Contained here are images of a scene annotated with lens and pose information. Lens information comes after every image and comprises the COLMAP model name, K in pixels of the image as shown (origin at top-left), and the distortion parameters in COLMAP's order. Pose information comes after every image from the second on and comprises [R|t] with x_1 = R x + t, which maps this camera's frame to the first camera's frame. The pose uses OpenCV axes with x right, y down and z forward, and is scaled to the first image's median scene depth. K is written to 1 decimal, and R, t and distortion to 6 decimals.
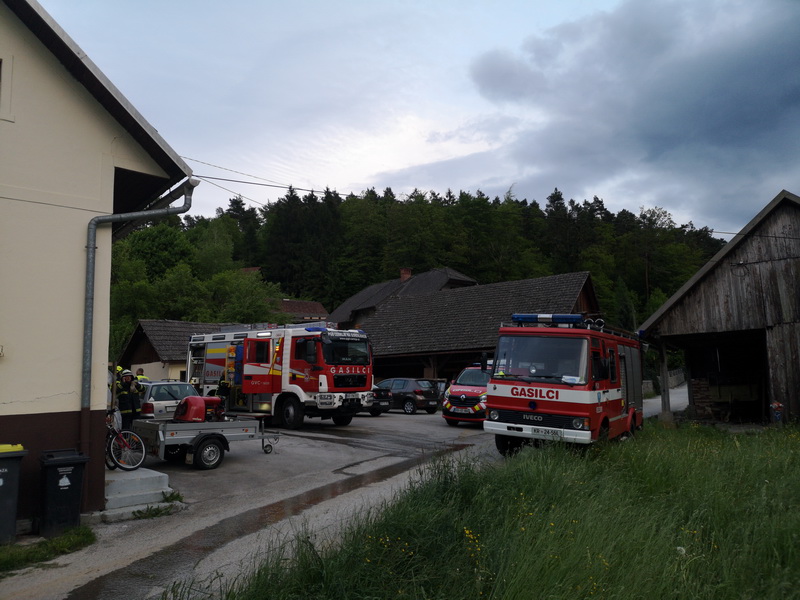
lens RADIAL K [[614.8, 0, 401.6], [0, 614.8, 300.1], [0, 0, 1]] dist [0.035545, -0.016795]
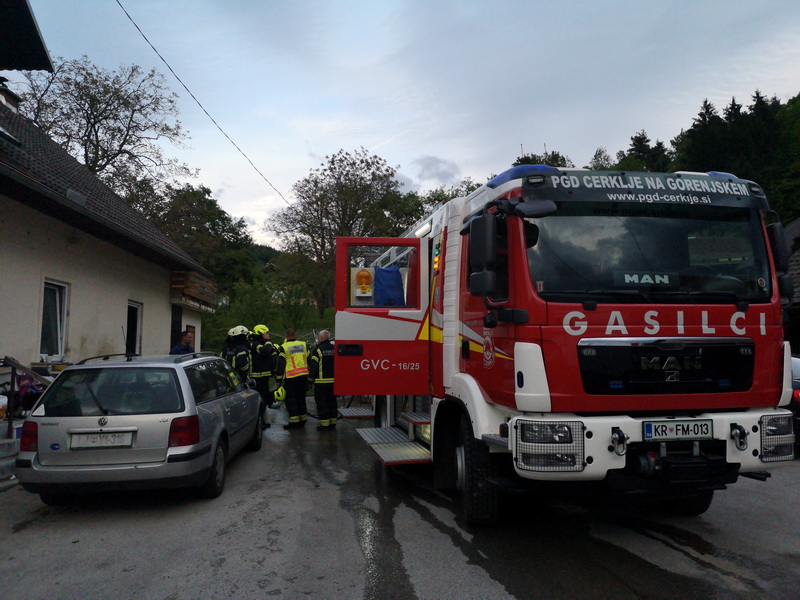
lens RADIAL K [[614.8, 0, 398.2], [0, 614.8, 291.6], [0, 0, 1]] dist [0.035545, -0.016795]
pose [[0.780578, -0.050695, -0.622999, -0.011884], [0.078868, 0.996728, 0.017710, 0.087638], [0.620063, -0.062958, 0.782022, 0.734101]]
